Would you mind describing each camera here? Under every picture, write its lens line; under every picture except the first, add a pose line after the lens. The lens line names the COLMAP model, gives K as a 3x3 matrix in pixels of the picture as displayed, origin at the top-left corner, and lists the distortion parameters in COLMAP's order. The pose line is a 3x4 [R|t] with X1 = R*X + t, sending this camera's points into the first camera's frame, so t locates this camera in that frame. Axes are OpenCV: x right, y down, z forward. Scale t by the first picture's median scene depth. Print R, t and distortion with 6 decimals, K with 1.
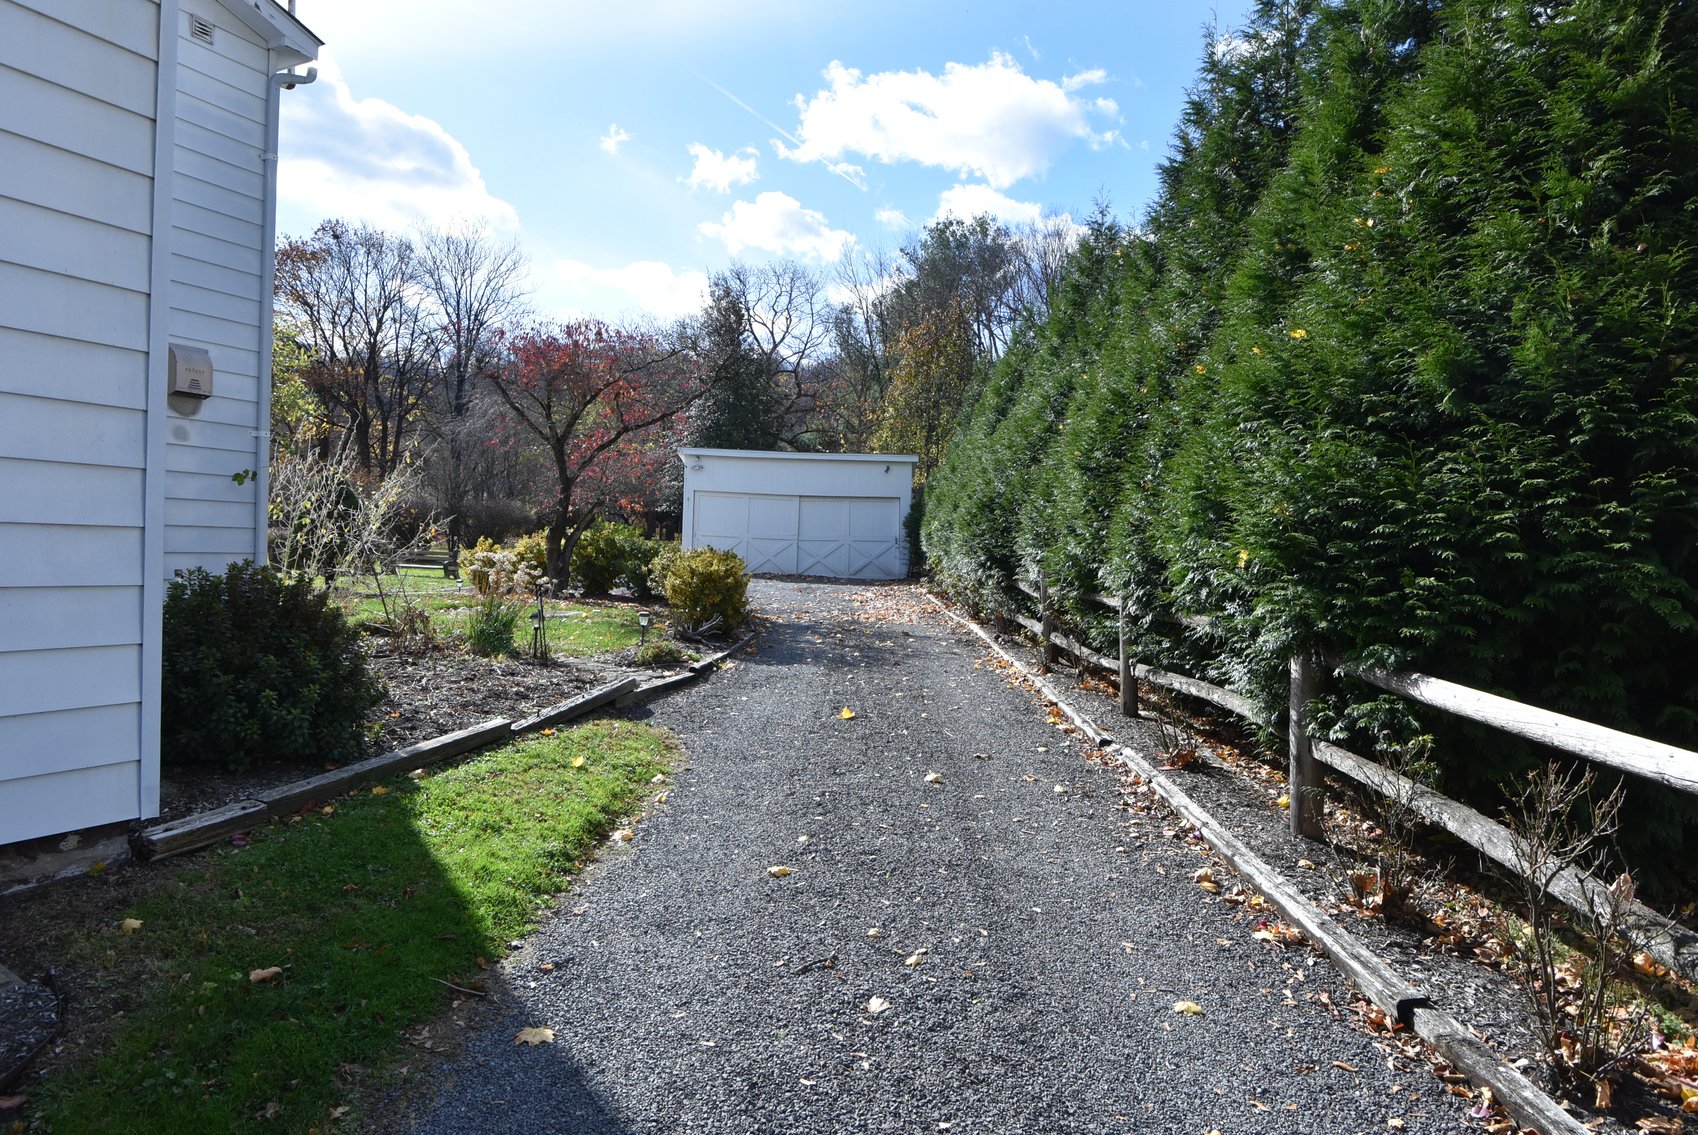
lens RADIAL K [[1027.8, 0, 851.0], [0, 1027.8, 562.2], [0, 0, 1]] dist [0.000624, 0.000045]
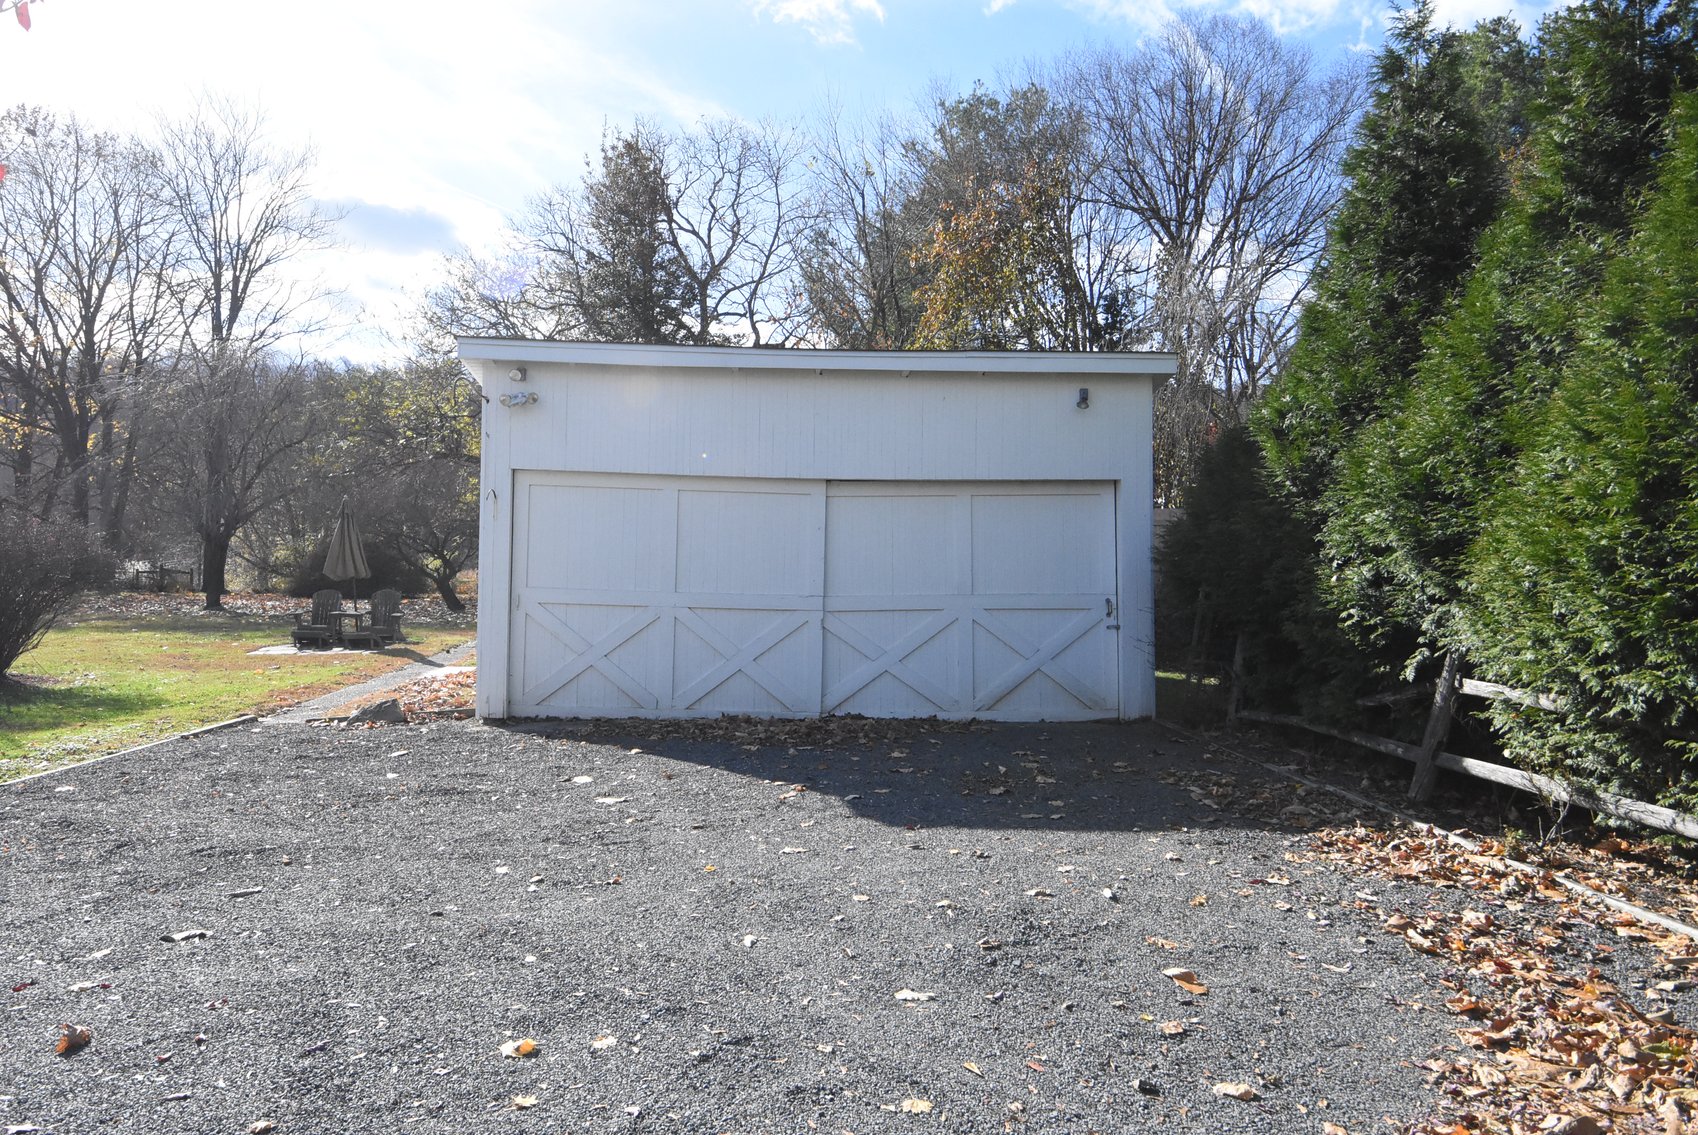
lens RADIAL K [[1086.3, 0, 846.0], [0, 1086.3, 569.9], [0, 0, 1]] dist [-0.003595, -0.000748]
pose [[0.998044, -0.014767, 0.060740, -0.041722], [0.016694, 0.999369, -0.031340, -0.014842], [-0.060239, 0.032293, 0.997661, 0.406075]]
